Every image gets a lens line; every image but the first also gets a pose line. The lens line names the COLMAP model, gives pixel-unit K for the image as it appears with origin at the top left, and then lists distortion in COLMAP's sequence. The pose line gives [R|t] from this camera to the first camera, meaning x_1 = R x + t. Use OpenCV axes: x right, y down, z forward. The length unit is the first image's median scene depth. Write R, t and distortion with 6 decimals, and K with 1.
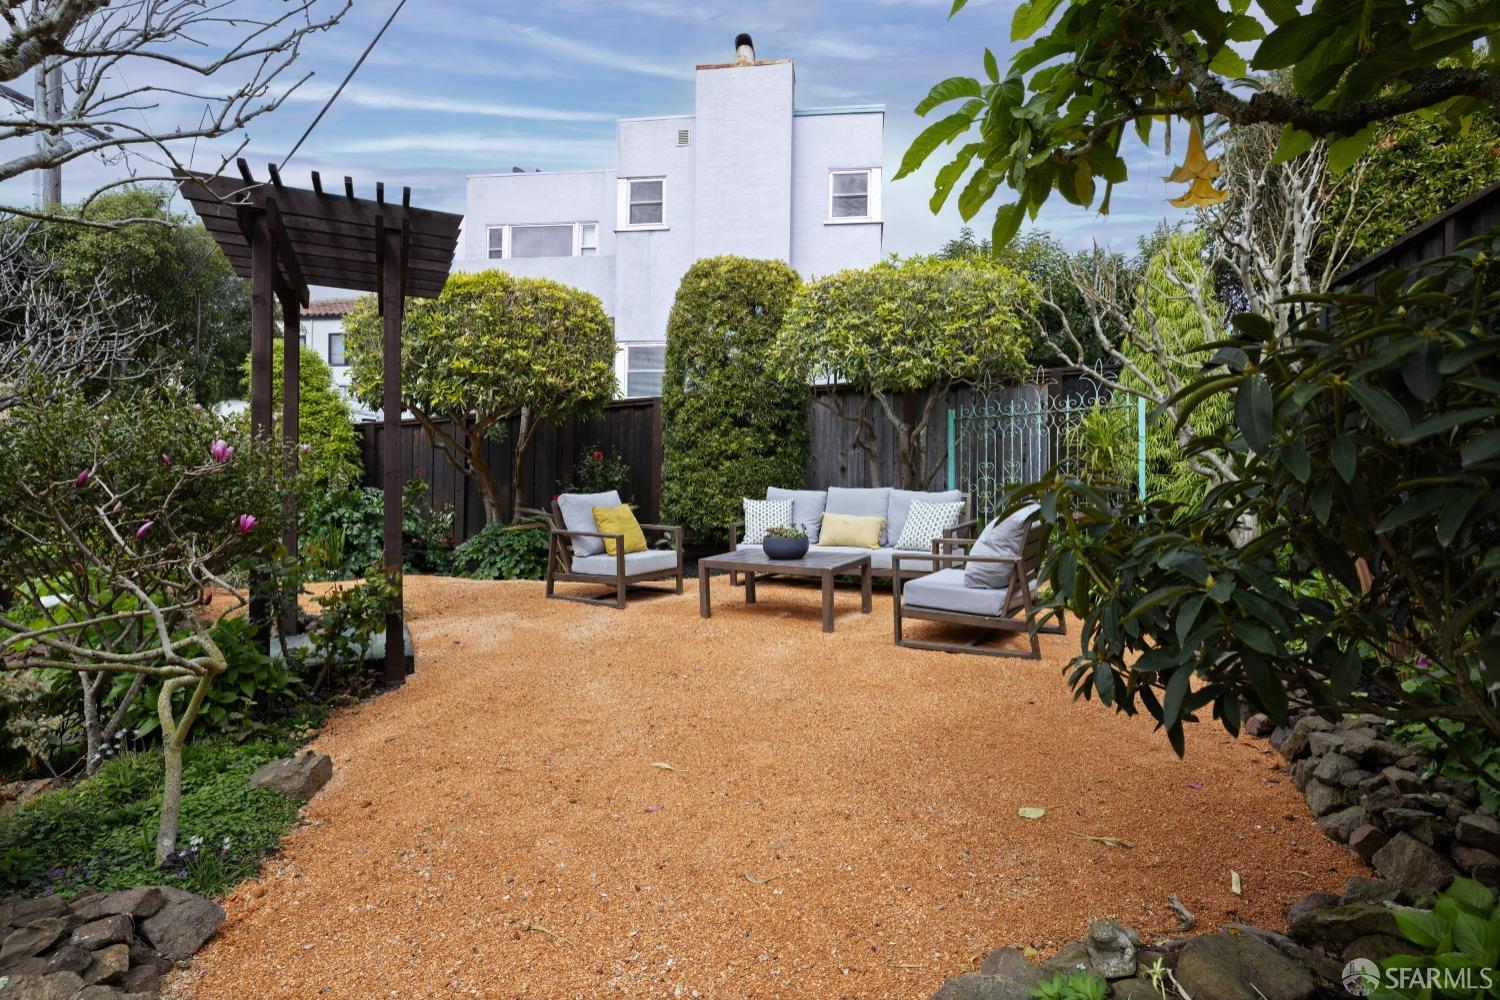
lens RADIAL K [[805.5, 0, 750.0], [0, 805.5, 500.0], [0, 0, 1]] dist [-0.001129, -0.000105]
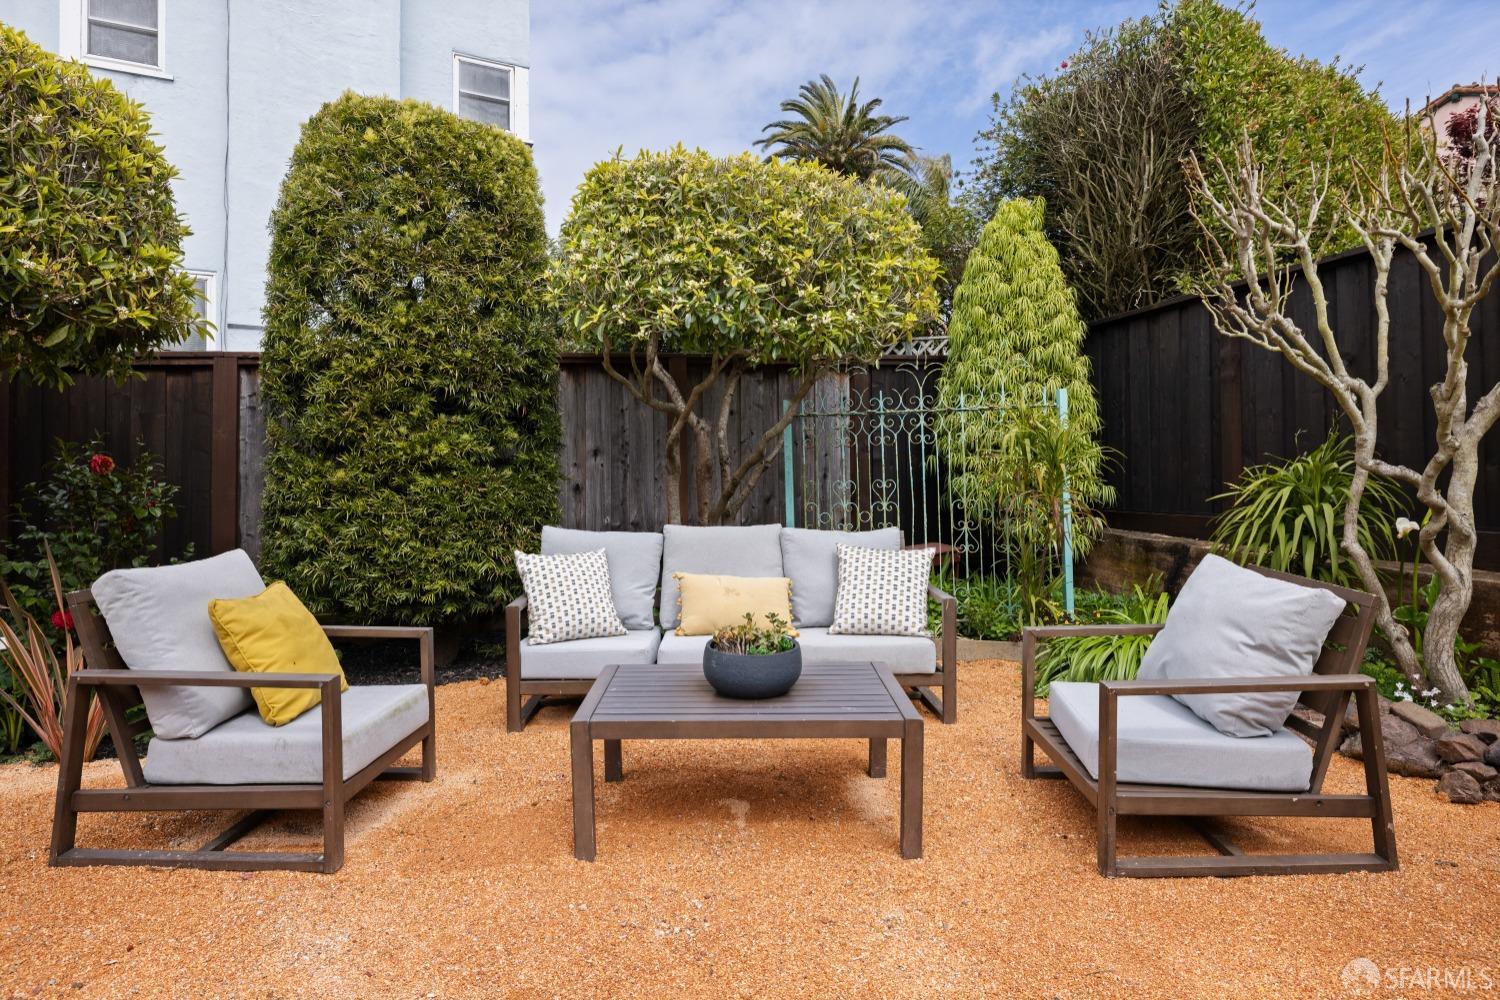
lens RADIAL K [[859.7, 0, 746.4], [0, 859.7, 496.2], [0, 0, 1]] dist [0.000586, 0.001547]
pose [[0.836426, -0.009346, 0.548001, -0.167590], [0.019014, 0.999748, -0.011972, -0.025407], [-0.547751, 0.020434, 0.836392, 0.423246]]
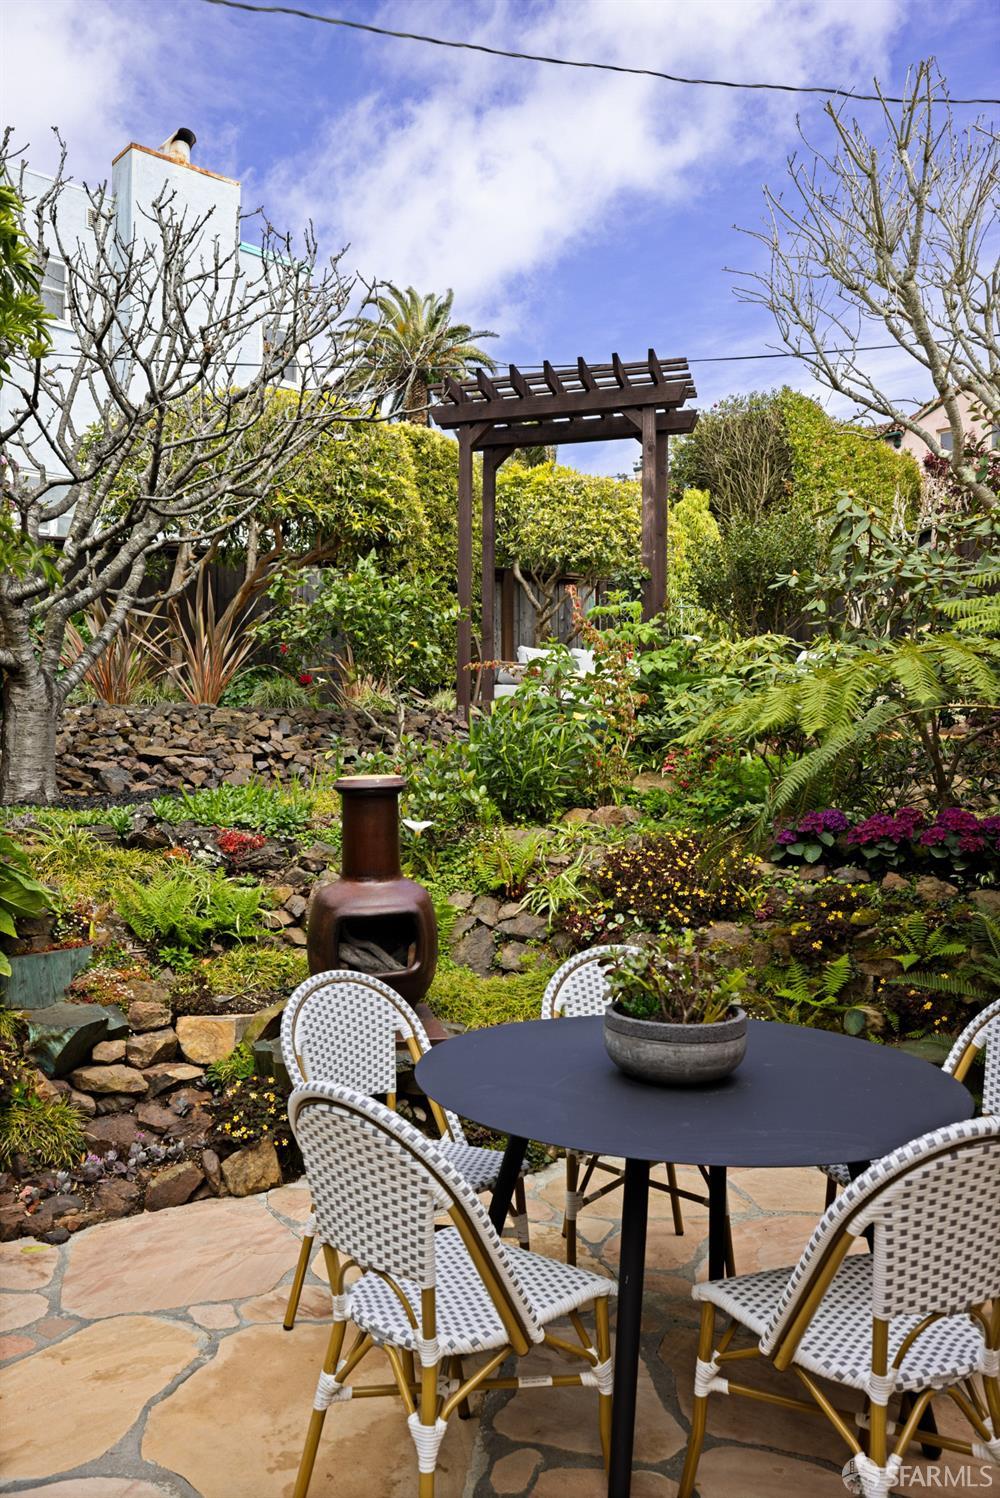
lens RADIAL K [[1167.1, 0, 501.4], [0, 1167.1, 773.3], [0, 0, 1]] dist [0.002348, 0.000953]
pose [[0.658719, 0.002448, 0.752385, -1.172338], [0.006381, 0.999941, -0.008839, 0.168828], [-0.752362, 0.010623, 0.658664, -0.065232]]
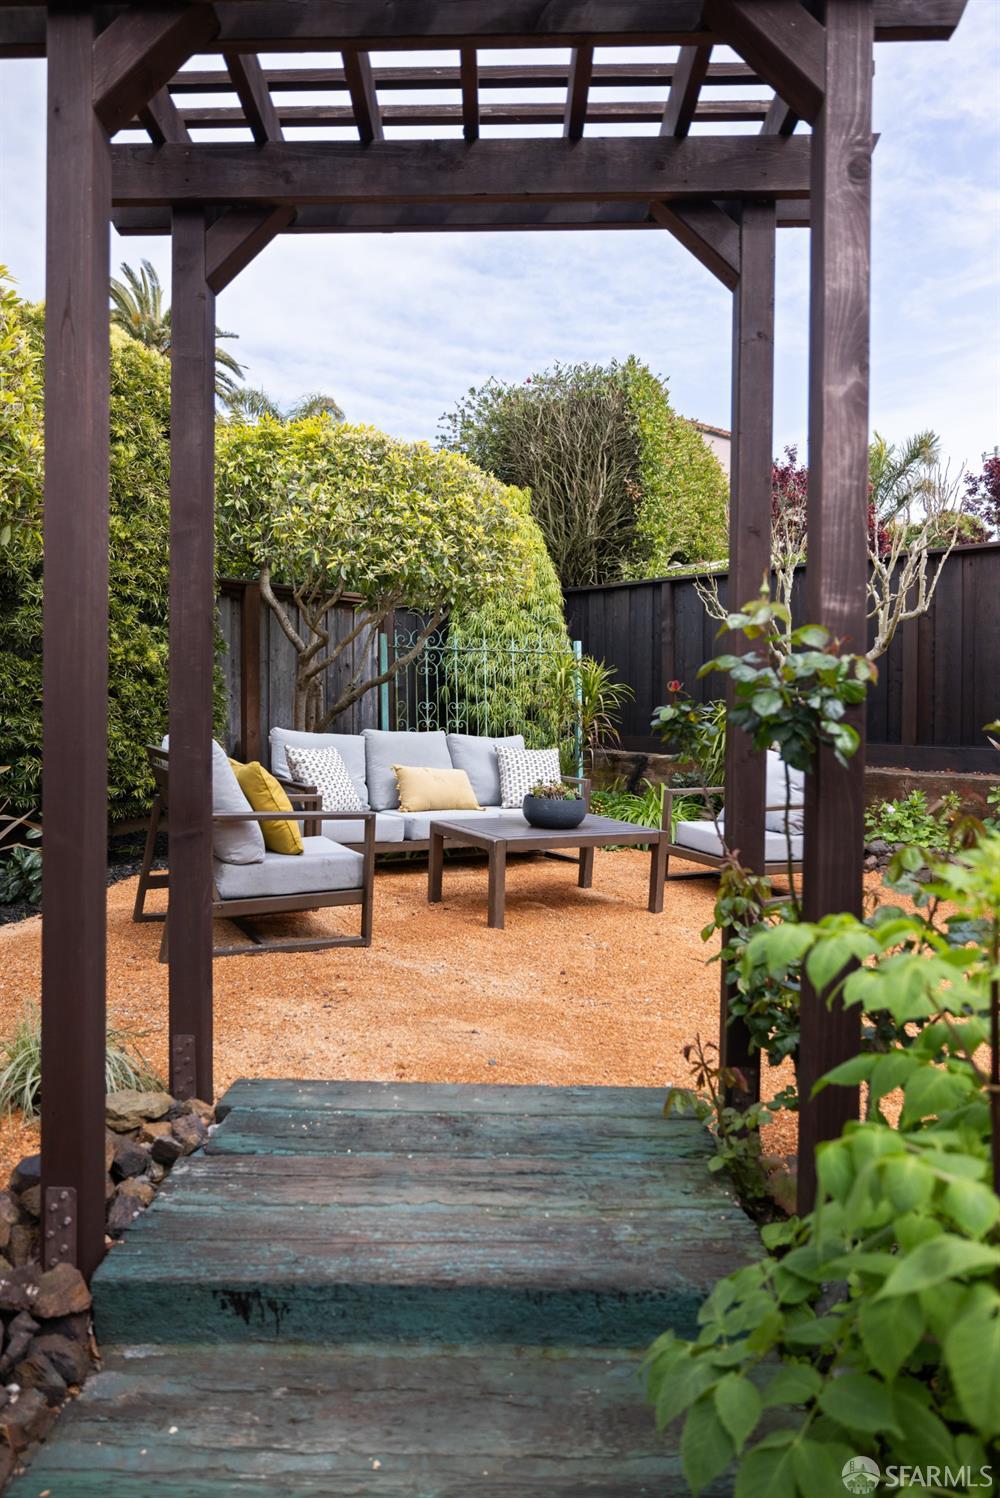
lens RADIAL K [[926.7, 0, 498.0], [0, 926.7, 758.0], [0, 0, 1]] dist [-0.001852, -0.000234]
pose [[0.435222, -0.015174, 0.900195, -0.530083], [0.004234, 0.999881, 0.014808, -0.002179], [-0.900313, -0.002633, 0.435234, 0.493180]]
